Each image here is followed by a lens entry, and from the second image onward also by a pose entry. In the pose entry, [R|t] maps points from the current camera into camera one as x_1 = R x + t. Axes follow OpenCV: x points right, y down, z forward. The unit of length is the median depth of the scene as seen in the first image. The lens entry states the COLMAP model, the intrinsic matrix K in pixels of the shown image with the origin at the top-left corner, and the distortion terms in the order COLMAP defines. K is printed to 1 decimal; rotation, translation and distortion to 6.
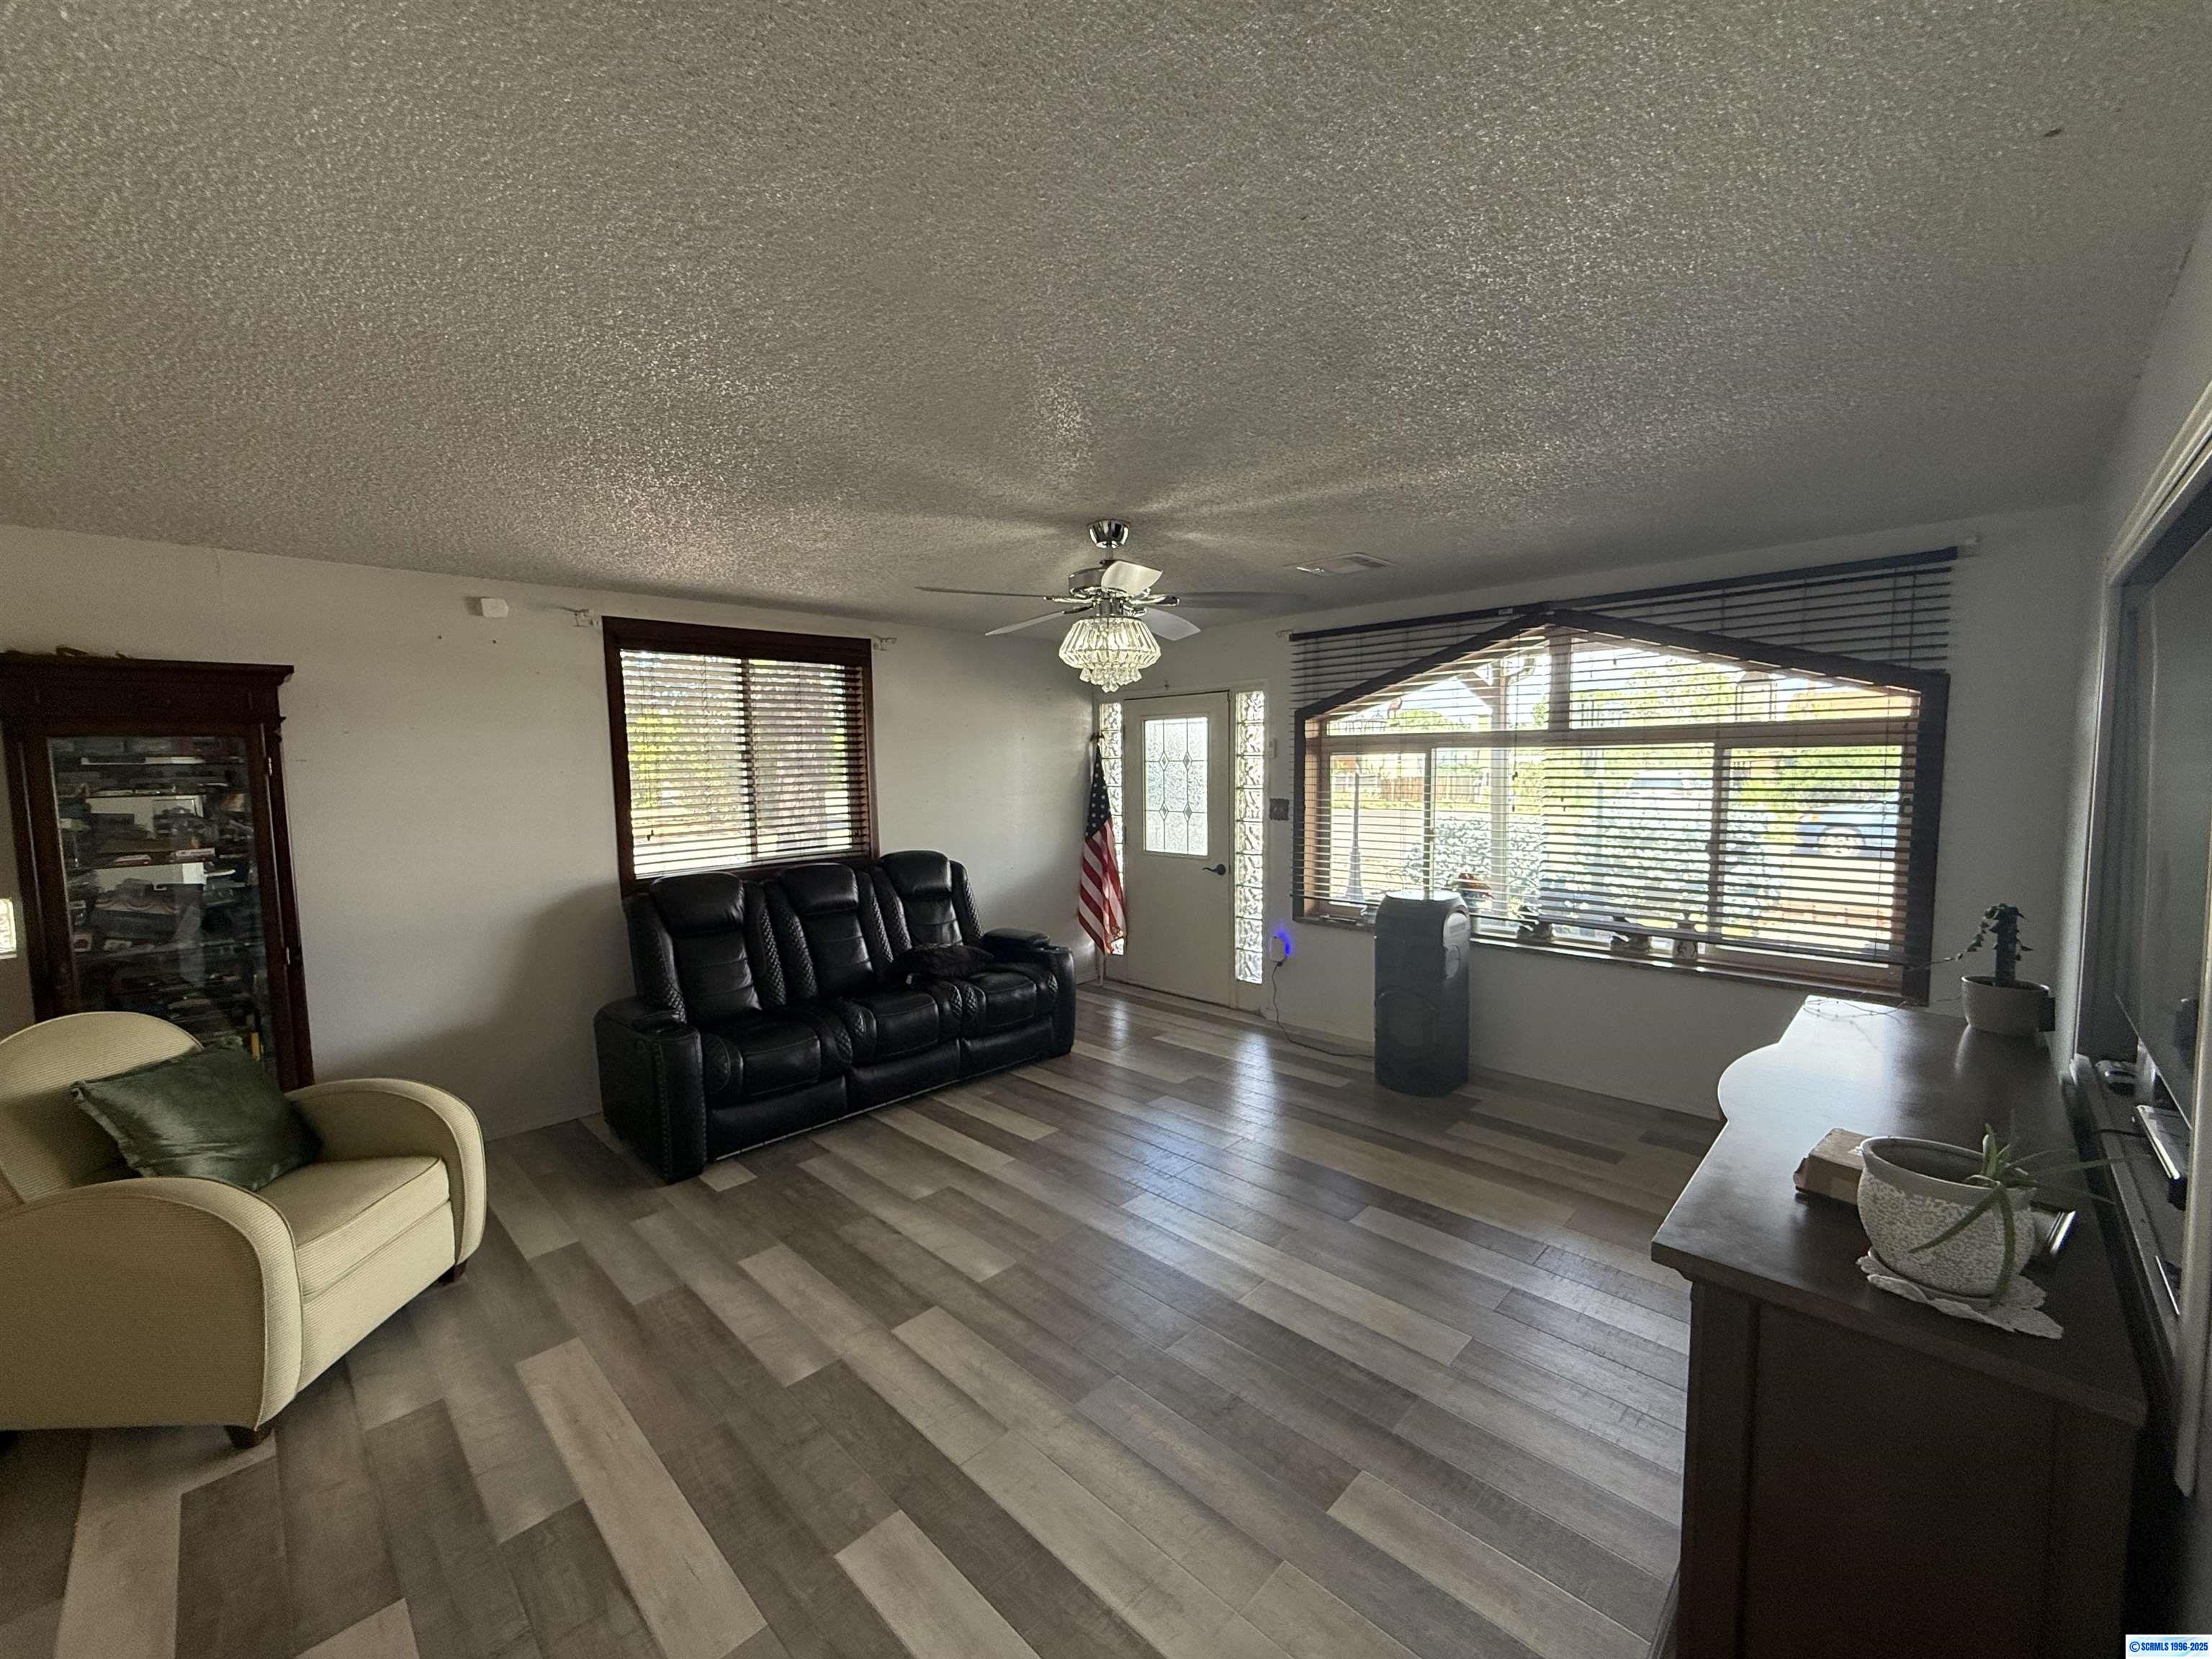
lens RADIAL K [[881.7, 0, 1107.3], [0, 881.7, 823.5], [0, 0, 1]] dist [0.000402, 0.000125]
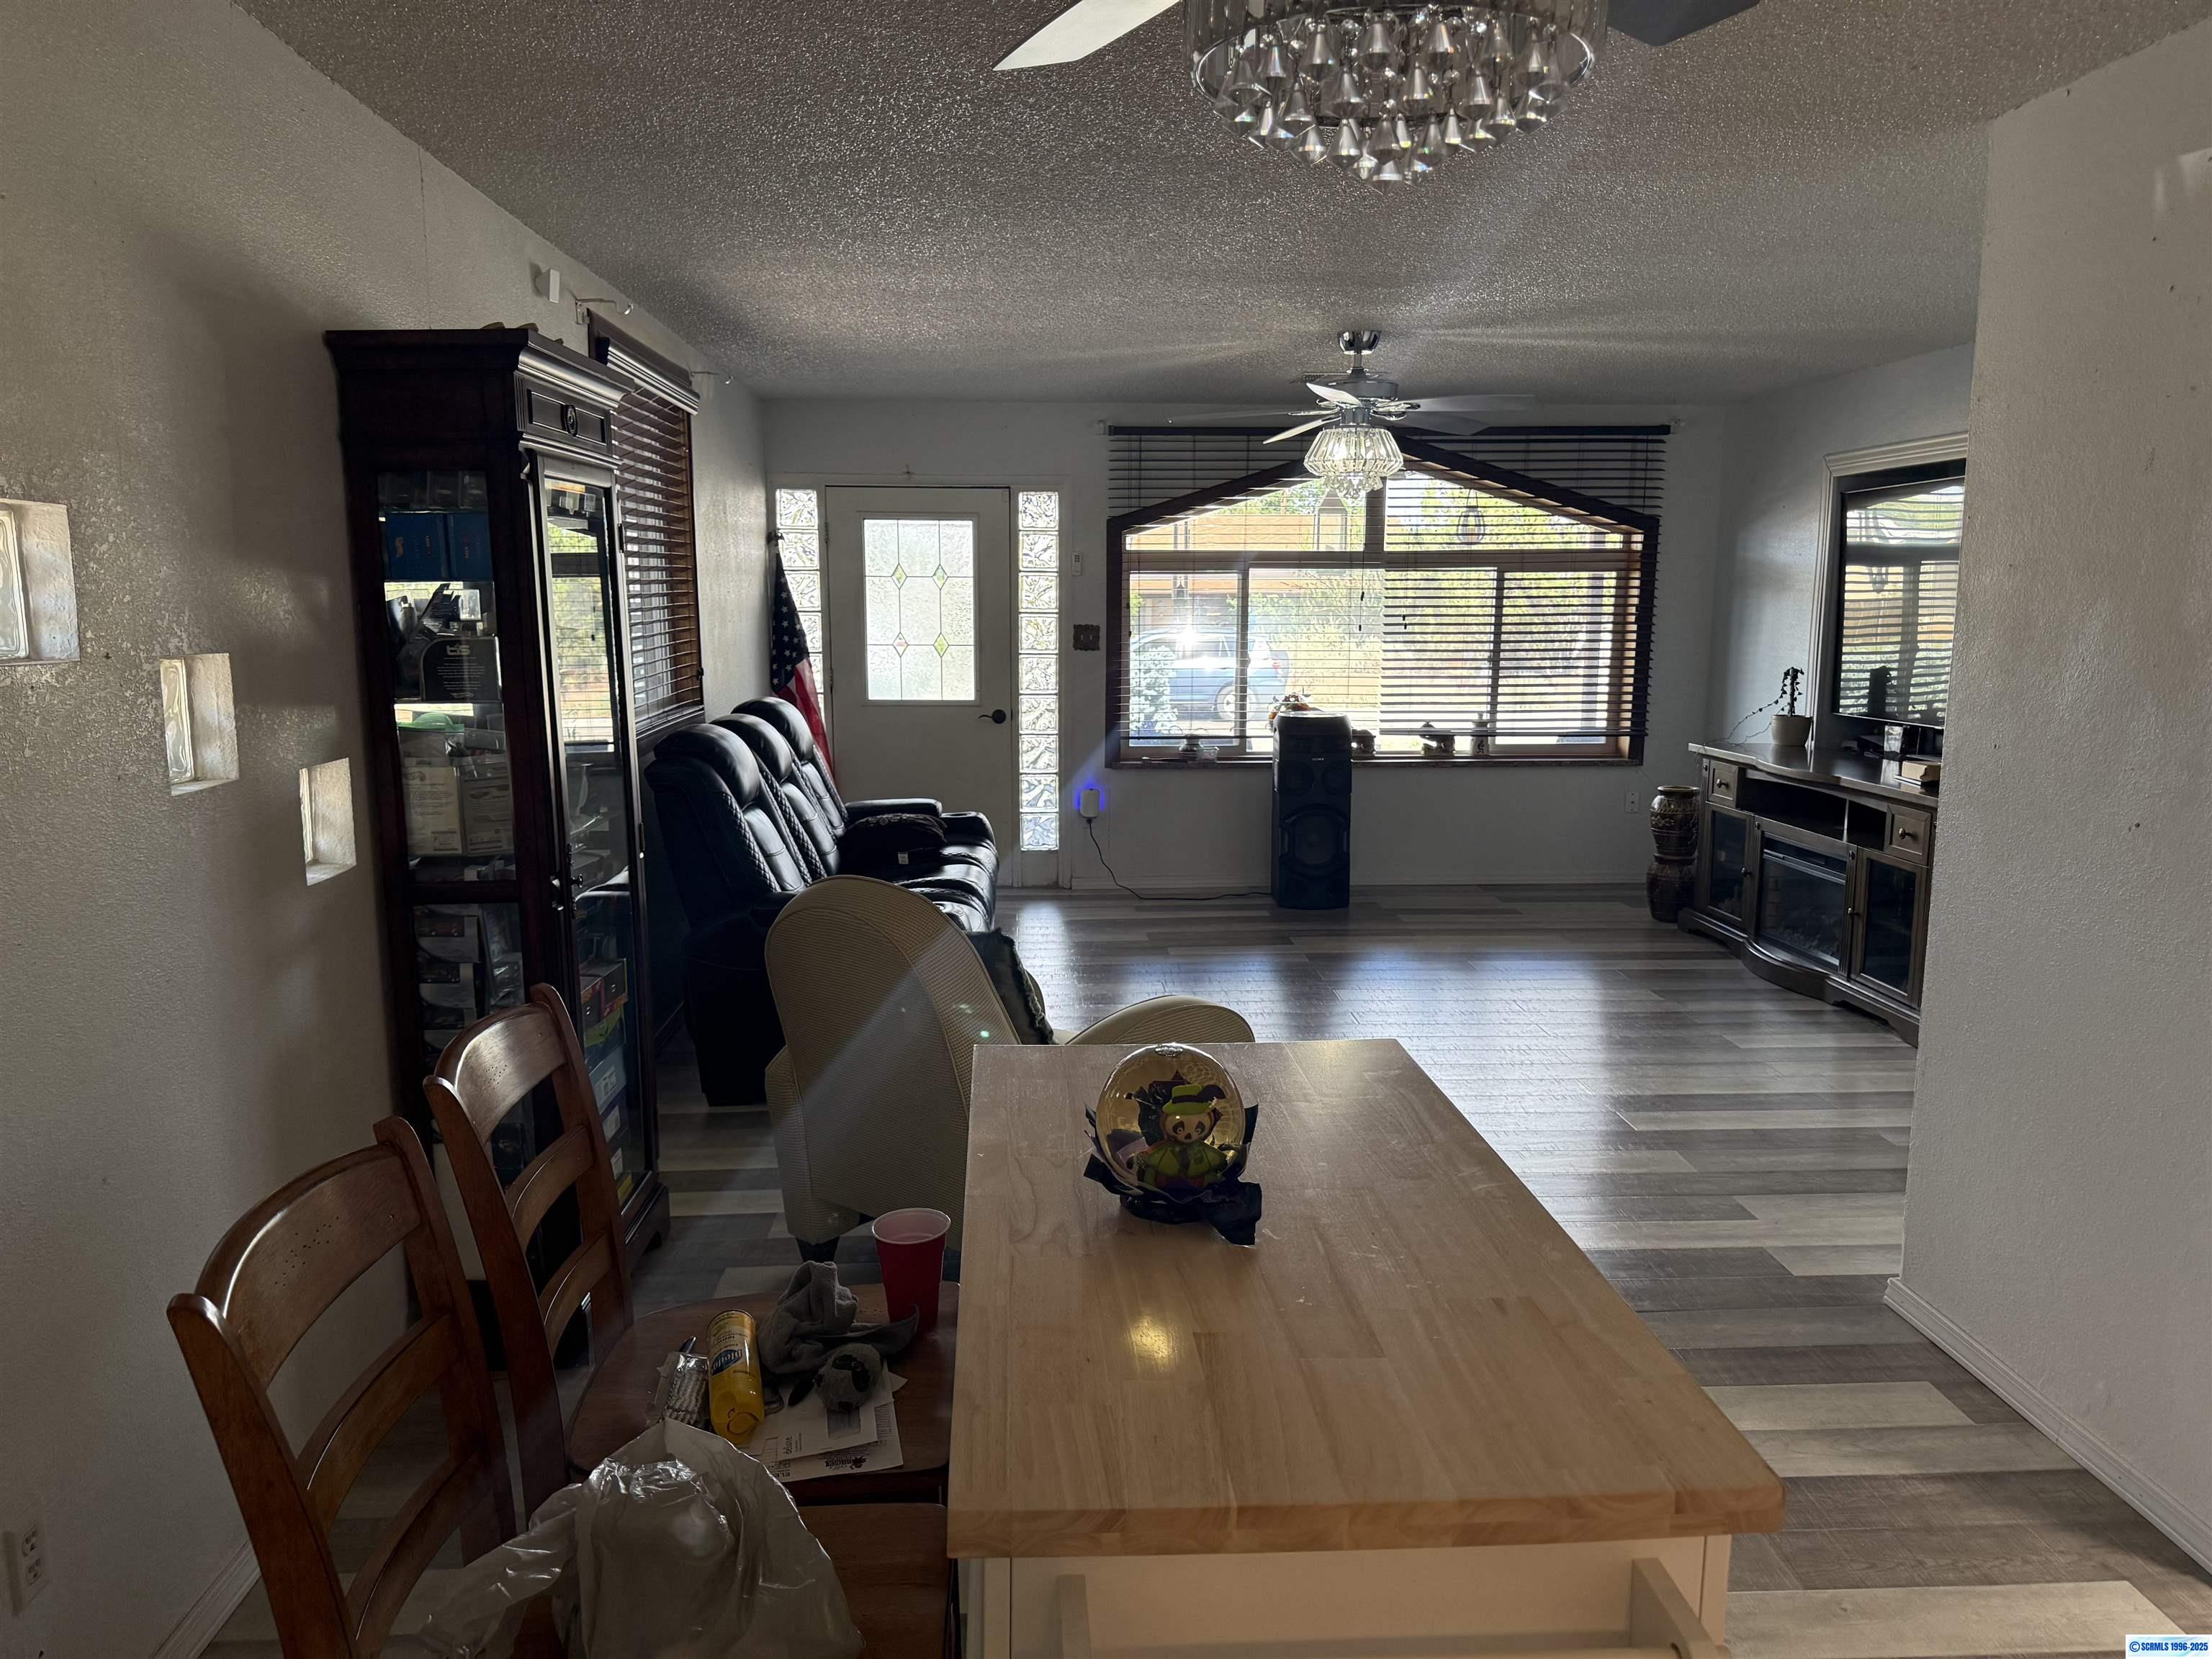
lens RADIAL K [[1543.4, 0, 1105.3], [0, 1543.4, 837.8], [0, 0, 1]] dist [0.105200, 0.001013]
pose [[0.666136, -0.101867, 0.738841, -0.919428], [0.041965, 0.994179, 0.099236, 0.029764], [-0.744649, -0.035099, 0.666533, -0.010025]]
